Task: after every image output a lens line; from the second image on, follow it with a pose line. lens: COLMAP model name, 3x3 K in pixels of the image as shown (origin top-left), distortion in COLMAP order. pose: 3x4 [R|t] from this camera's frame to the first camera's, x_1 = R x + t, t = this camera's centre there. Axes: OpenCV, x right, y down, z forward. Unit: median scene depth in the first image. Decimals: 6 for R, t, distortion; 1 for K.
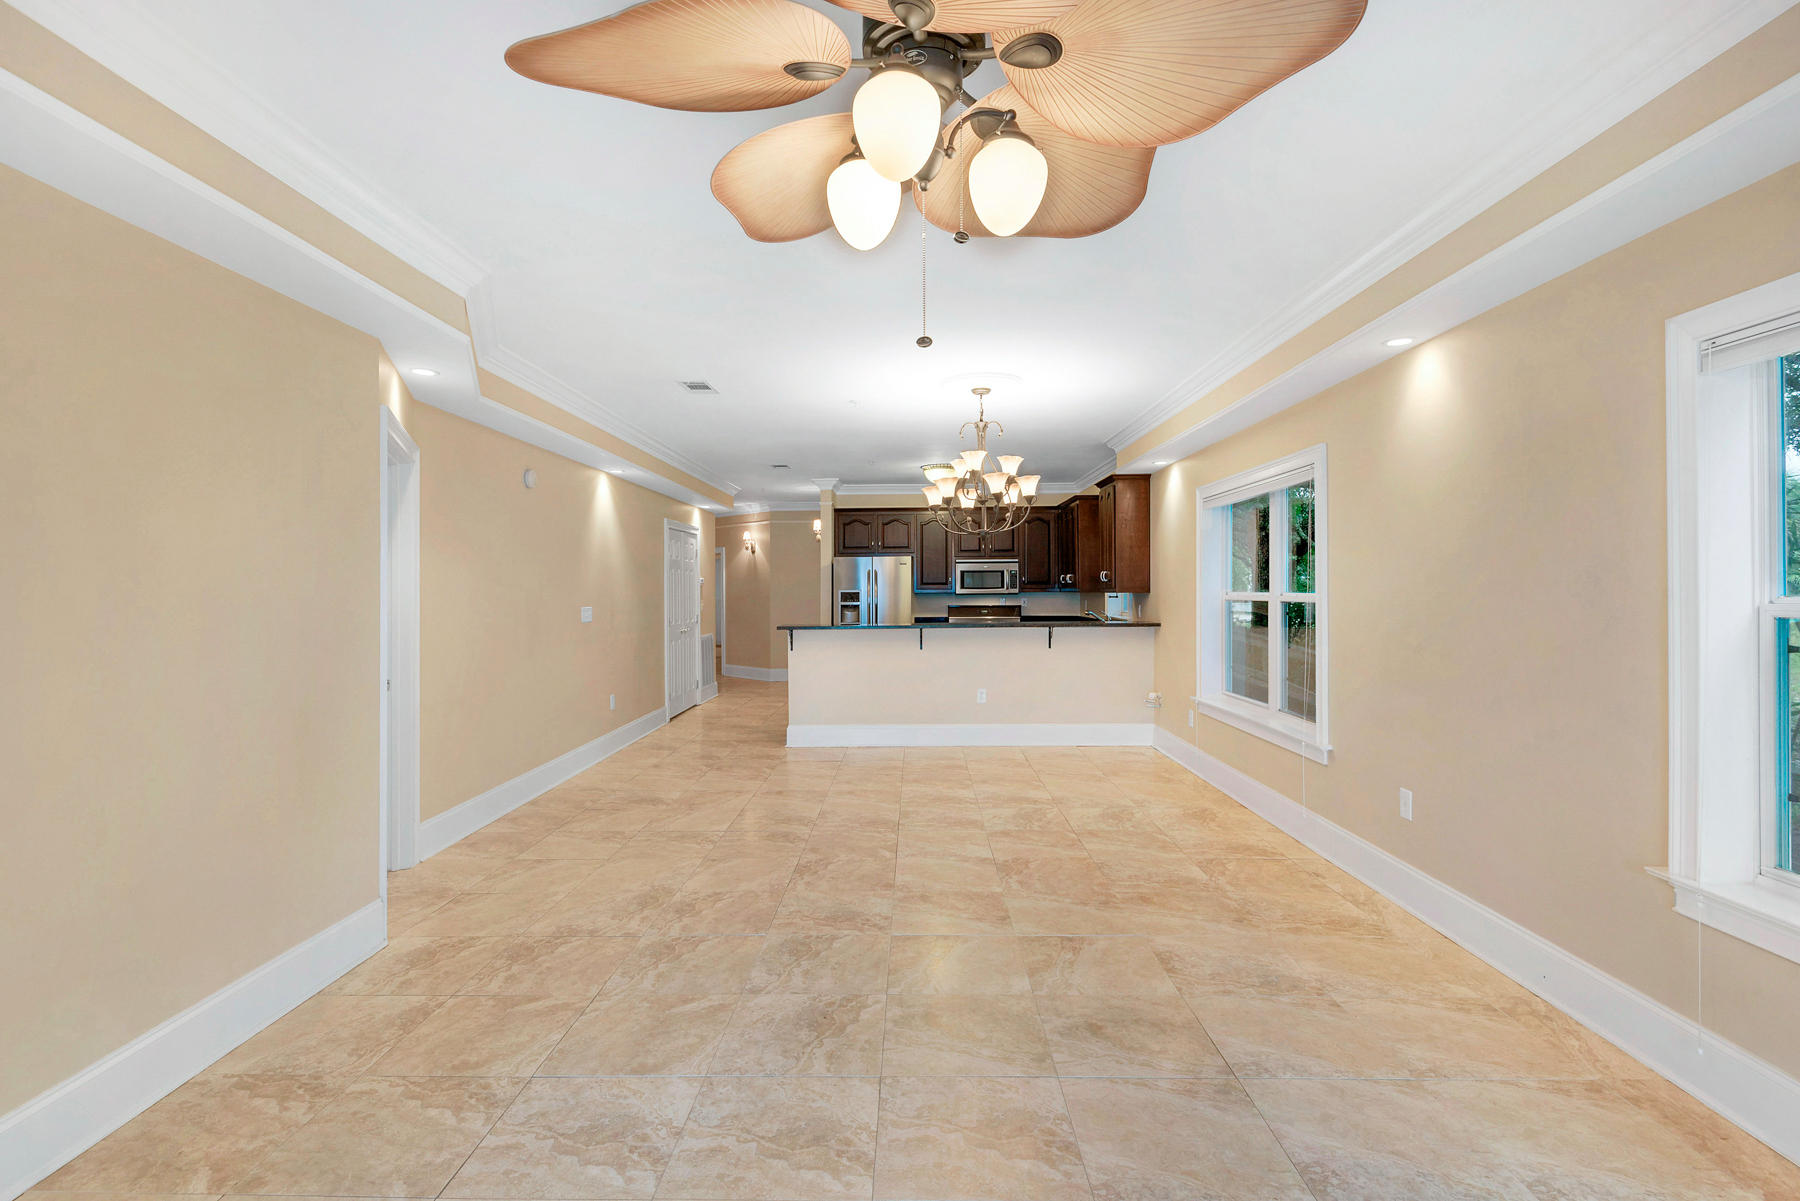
lens RADIAL K [[839.5, 0, 914.5], [0, 839.5, 595.6], [0, 0, 1]] dist [0.001099, -0.007230]
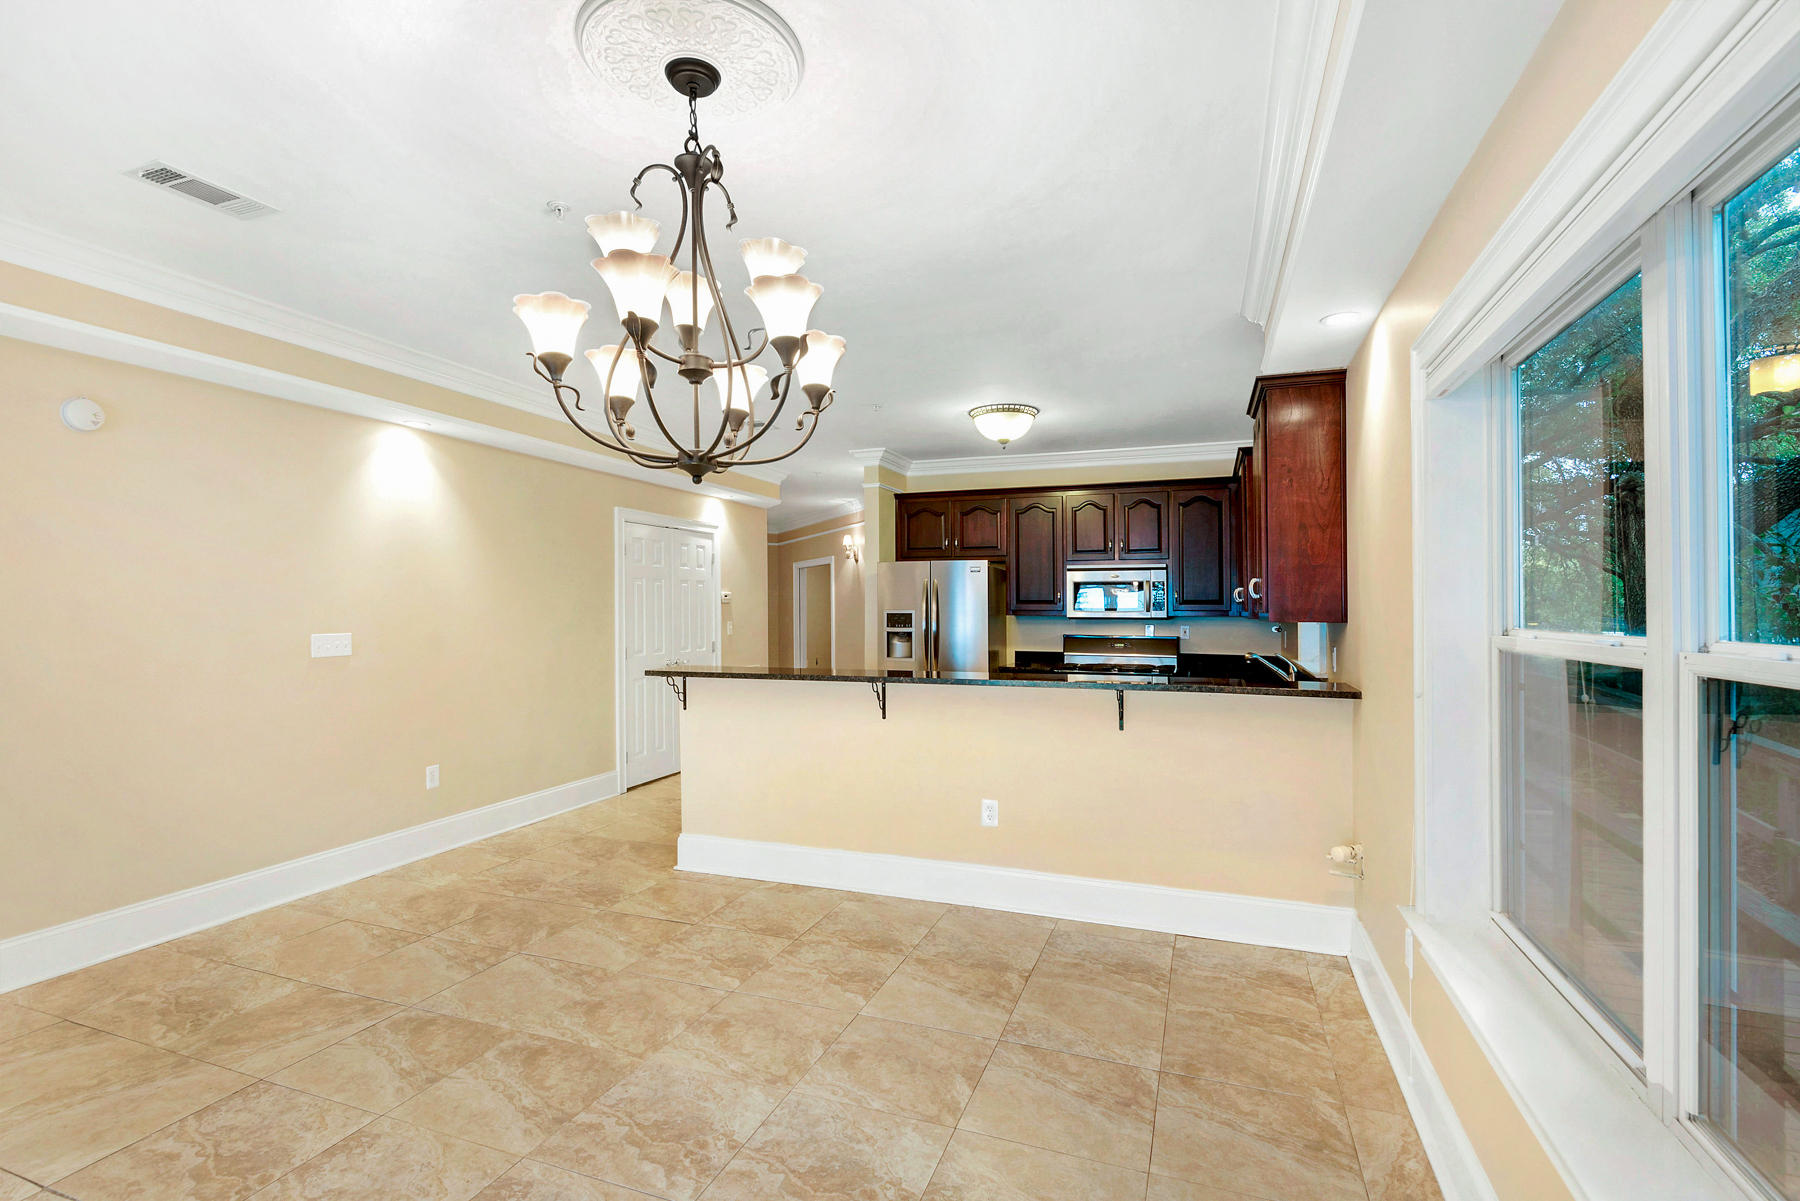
lens RADIAL K [[839.5, 0, 907.6], [0, 839.5, 601.1], [0, 0, 1]] dist [0.001099, -0.007230]
pose [[0.943314, 0.005981, -0.331849, 0.152200], [-0.010749, 0.999864, -0.012533, -0.005689], [0.331729, 0.015390, 0.943249, 0.353482]]
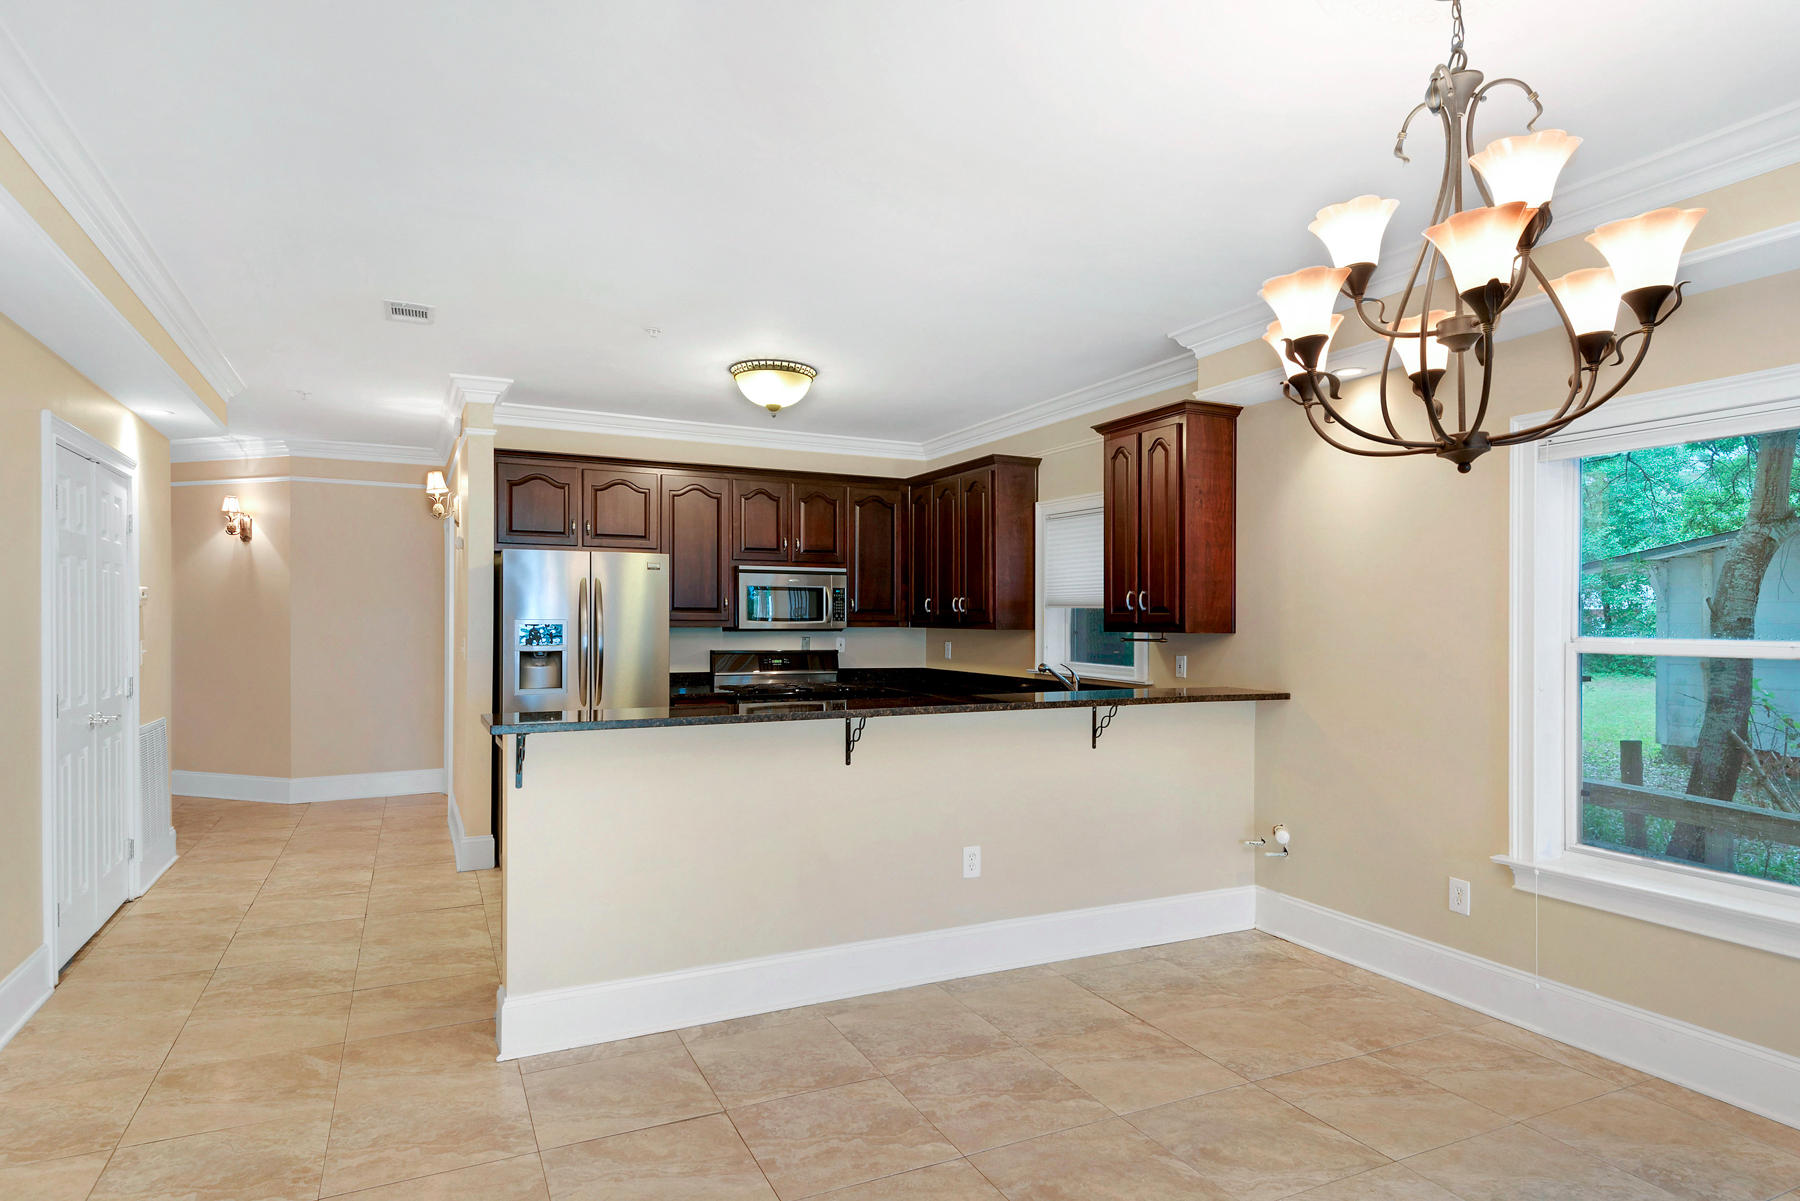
lens RADIAL K [[1000.5, 0, 916.5], [0, 1000.5, 622.0], [0, 0, 1]] dist [0.012854, -0.002065]
pose [[0.893086, 0.010740, 0.449758, -0.138771], [-0.008957, 0.999941, -0.006093, -0.004022], [-0.449798, 0.001413, 0.893129, 0.395244]]
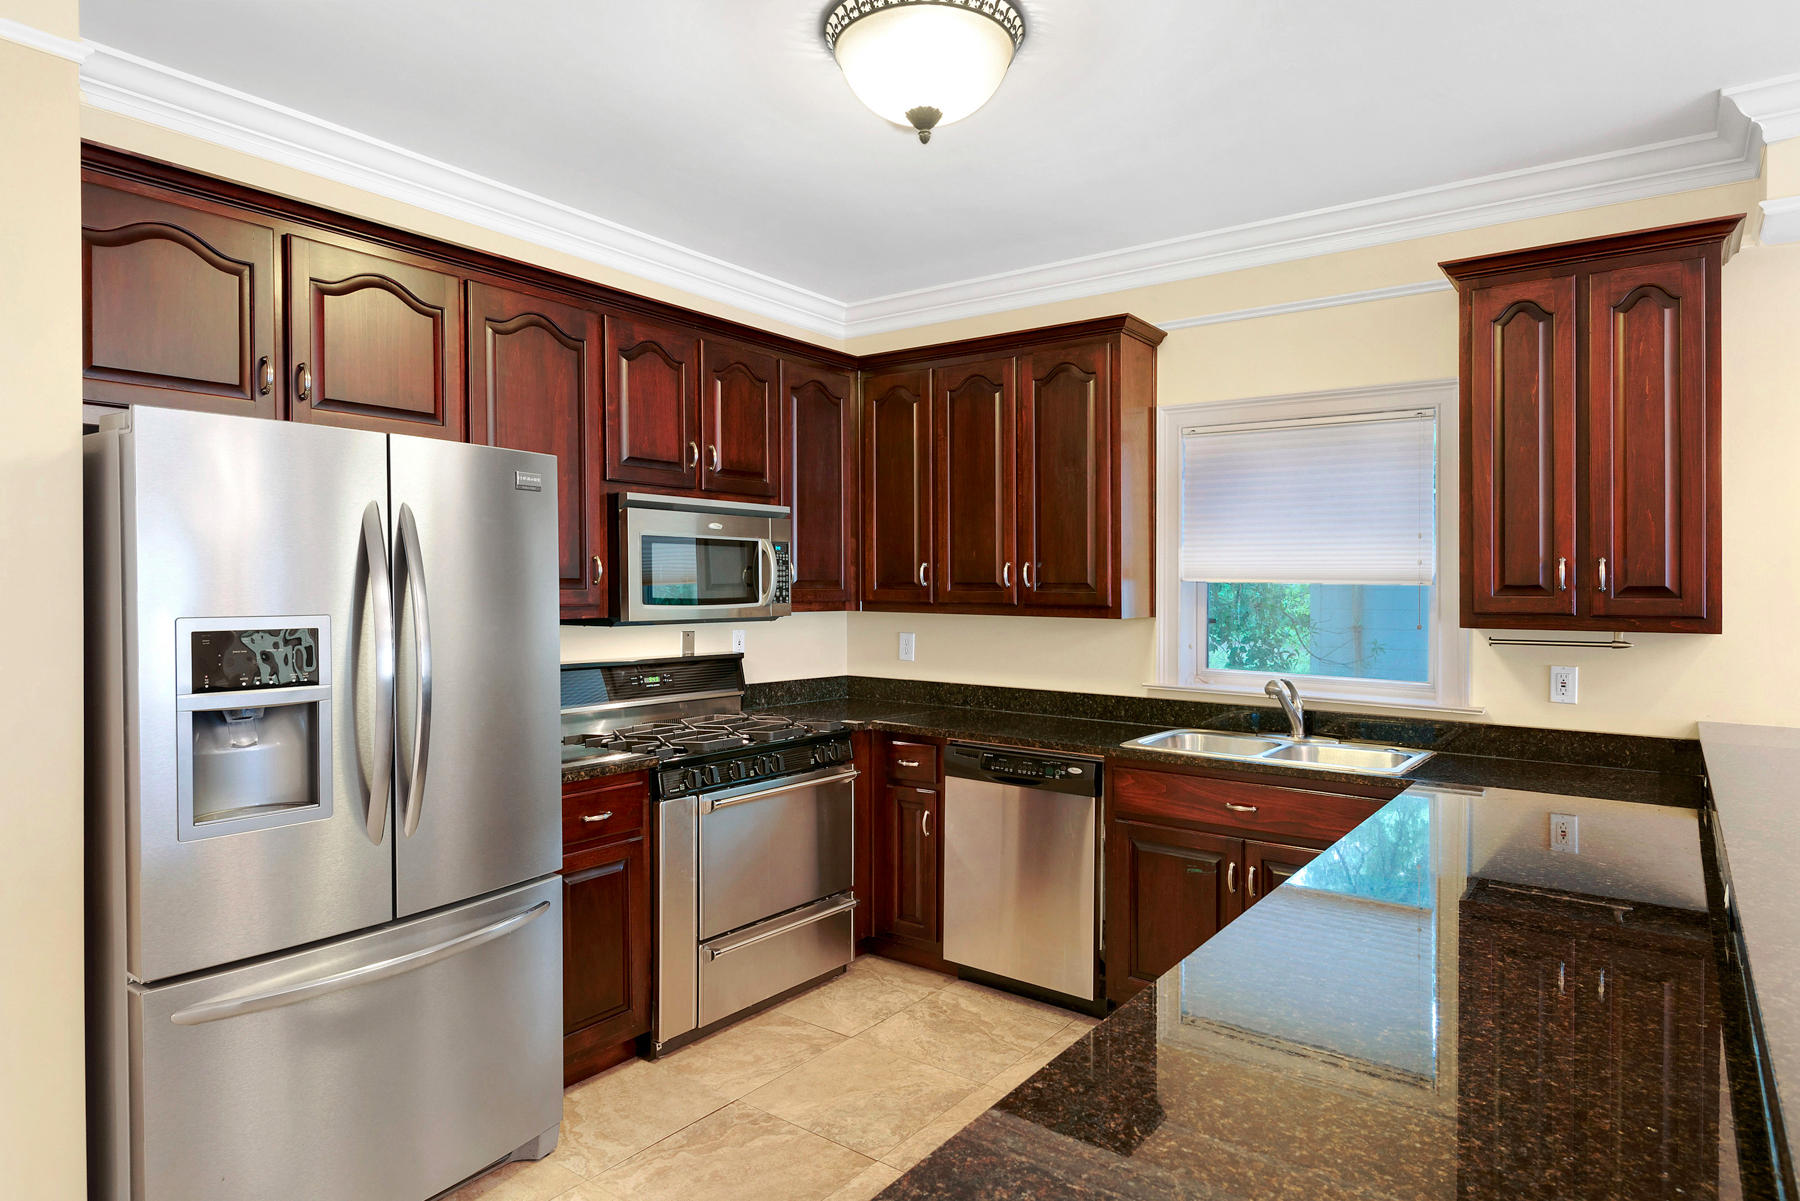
lens RADIAL K [[1028.0, 0, 896.6], [0, 1028.0, 600.4], [0, 0, 1]] dist [-0.004776, -0.006192]
pose [[0.599782, -0.000131, 0.800164, -0.159221], [-0.008210, 0.999946, 0.006318, -0.011815], [-0.800122, -0.010359, 0.599748, 0.763517]]
